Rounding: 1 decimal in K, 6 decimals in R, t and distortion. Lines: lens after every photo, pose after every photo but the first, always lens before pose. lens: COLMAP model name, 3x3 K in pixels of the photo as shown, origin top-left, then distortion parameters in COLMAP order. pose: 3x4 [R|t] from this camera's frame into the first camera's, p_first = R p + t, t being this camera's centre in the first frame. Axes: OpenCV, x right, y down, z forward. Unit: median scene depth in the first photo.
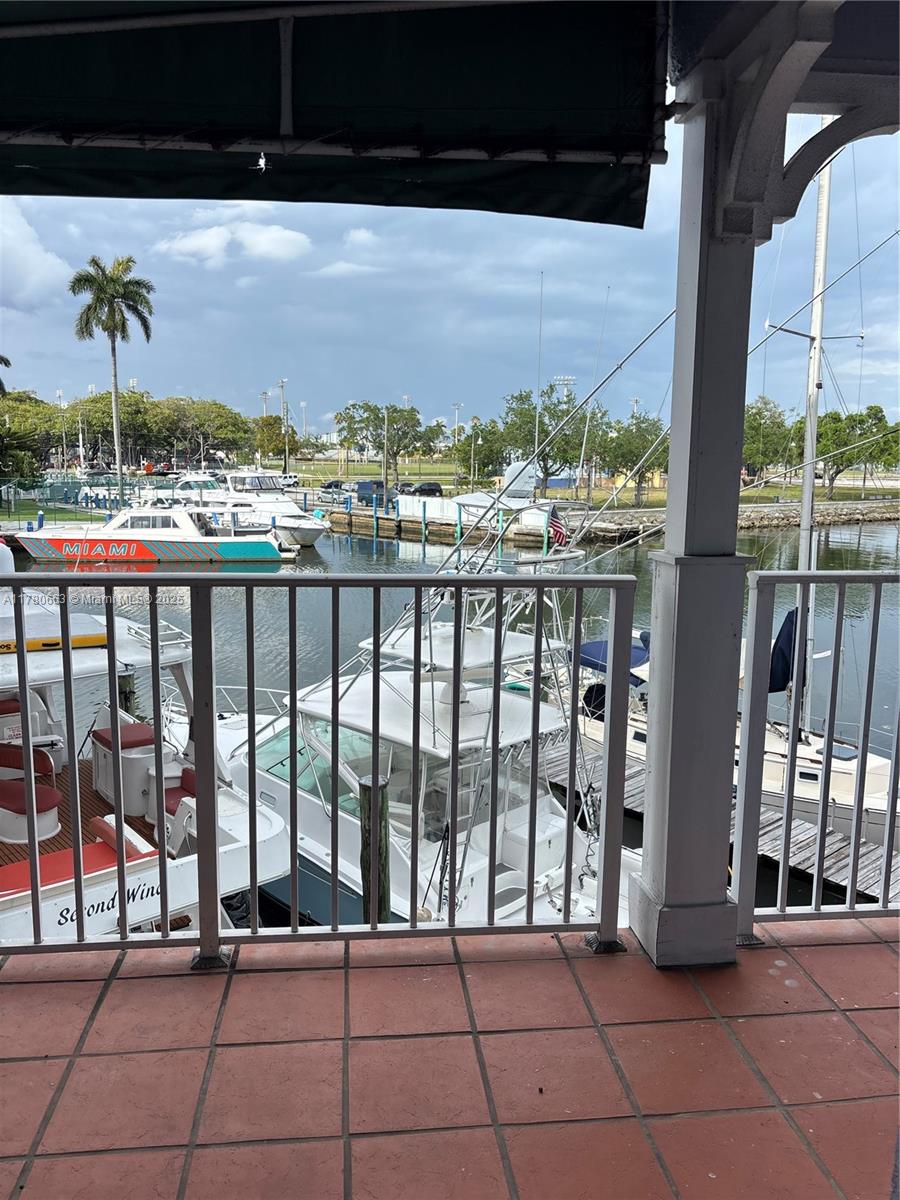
lens RADIAL K [[911.5, 0, 450.2], [0, 911.5, 597.5], [0, 0, 1]] dist [0.037065, -0.049981]
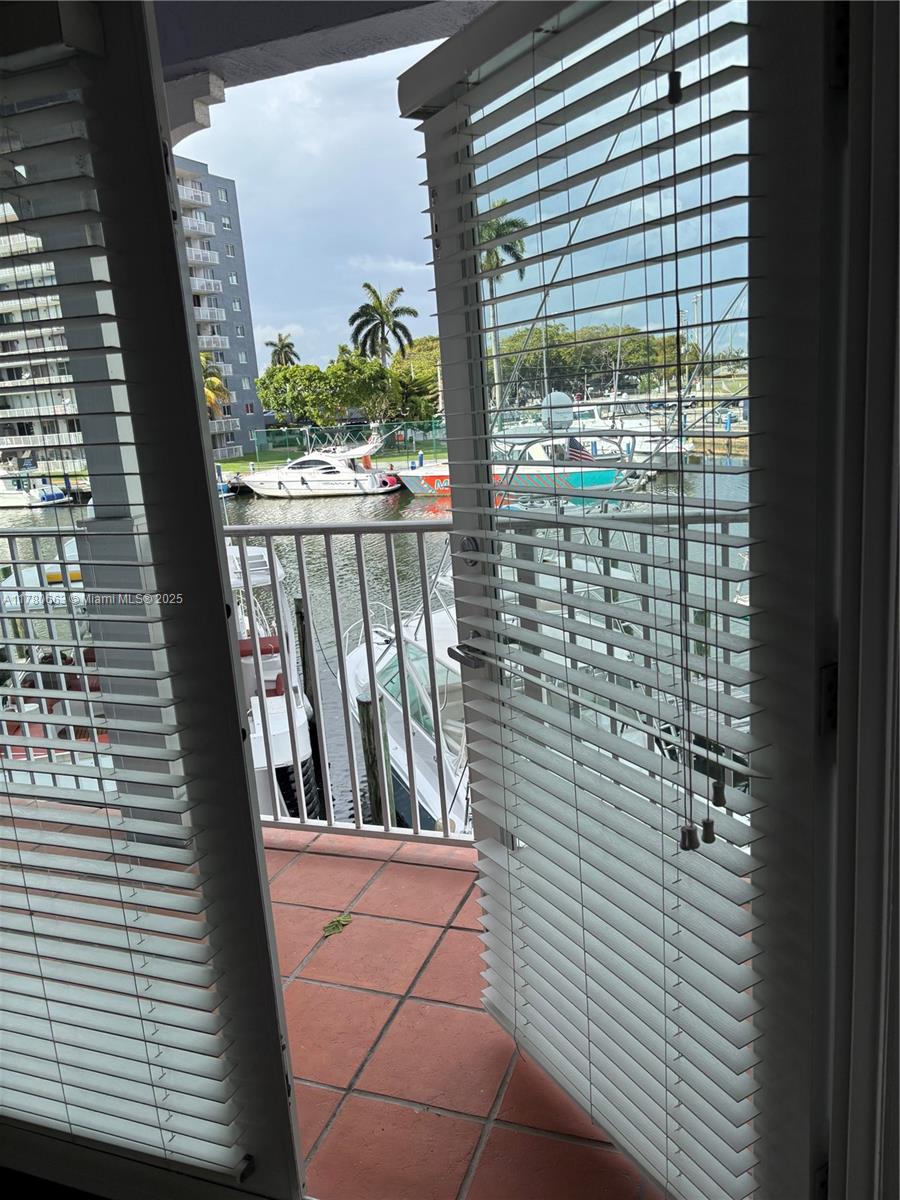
lens RADIAL K [[911.5, 0, 446.2], [0, 911.5, 595.2], [0, 0, 1]] dist [0.037065, -0.049981]
pose [[0.910405, 0.009401, -0.413612, 0.356779], [0.022756, 0.997091, 0.072751, -0.003382], [0.413092, -0.075645, 0.907542, 0.032474]]
